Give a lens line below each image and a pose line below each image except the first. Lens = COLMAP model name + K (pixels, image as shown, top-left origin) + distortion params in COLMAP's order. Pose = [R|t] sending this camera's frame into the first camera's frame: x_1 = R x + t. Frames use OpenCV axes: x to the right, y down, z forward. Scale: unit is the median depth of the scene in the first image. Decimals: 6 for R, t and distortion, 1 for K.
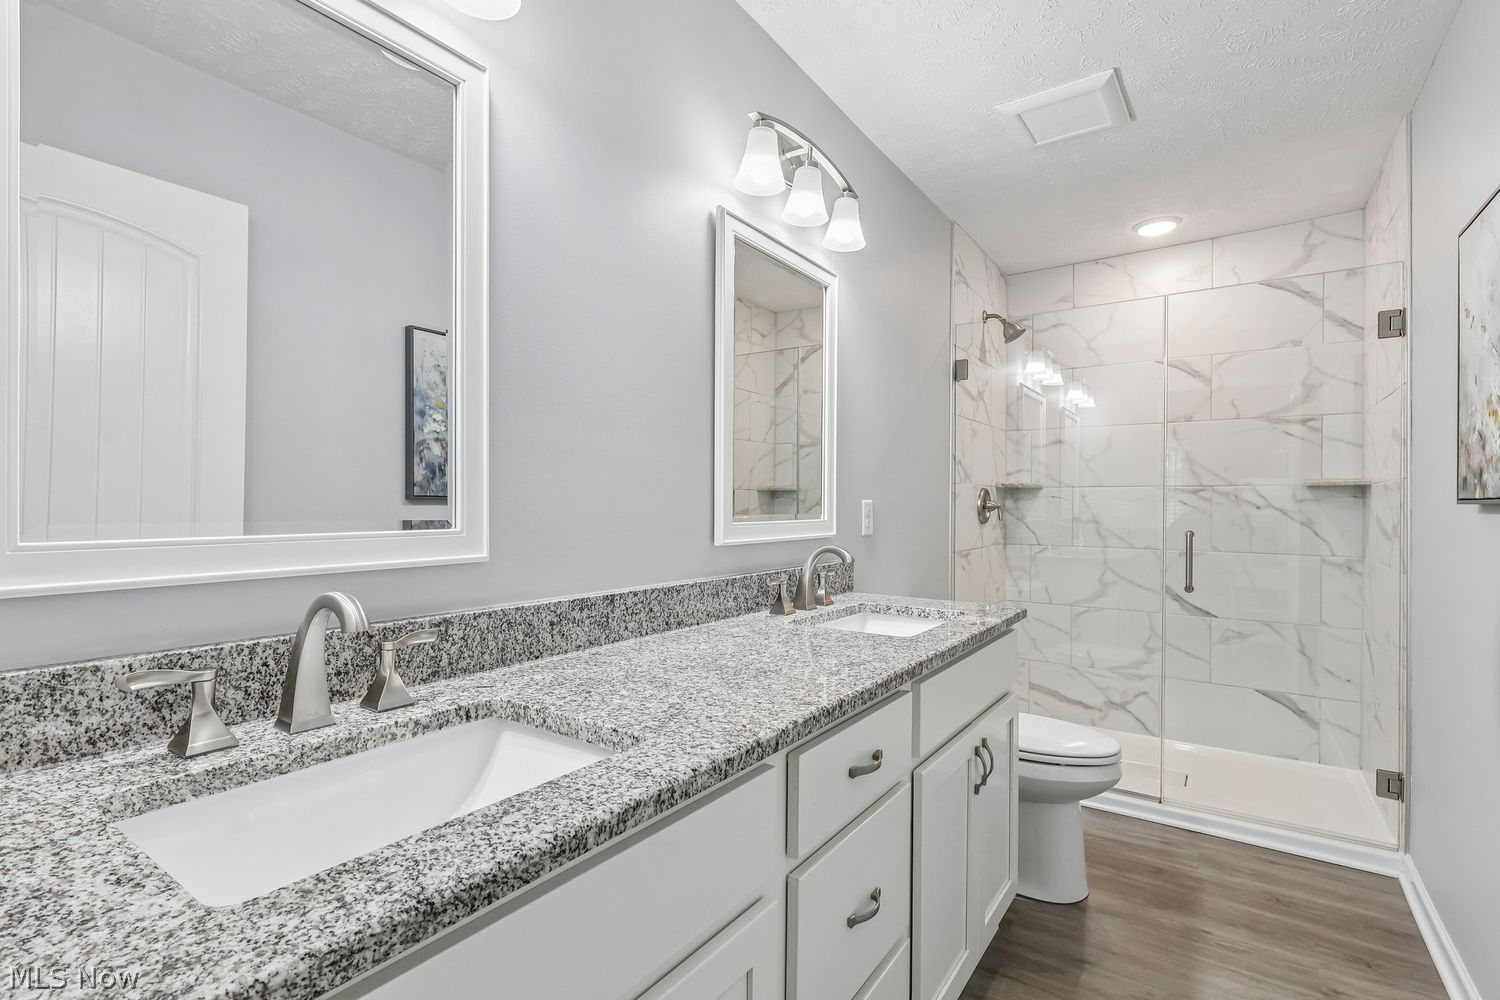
lens RADIAL K [[697.2, 0, 746.5], [0, 697.2, 510.5], [0, 0, 1]] dist [-0.000307, 0.001631]
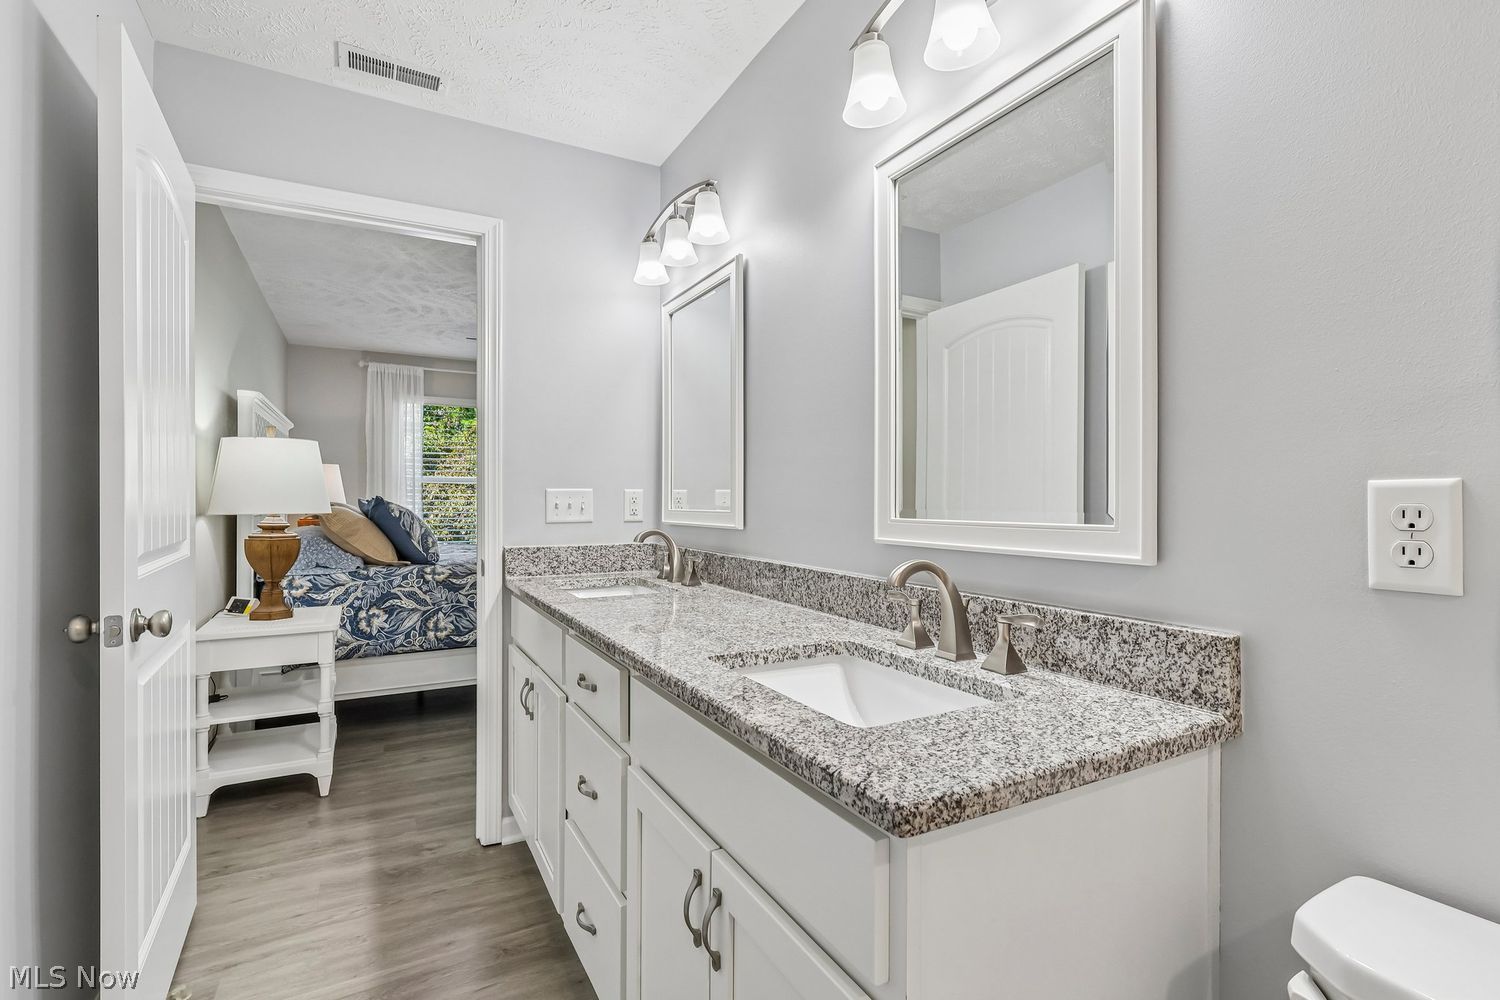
lens RADIAL K [[697.2, 0, 747.5], [0, 697.2, 491.8], [0, 0, 1]] dist [-0.000307, 0.001631]
pose [[-0.436995, -0.008517, -0.899424, 0.970541], [-0.008278, 0.999951, -0.005448, -0.010357], [0.899426, 0.005065, -0.437044, 1.432971]]
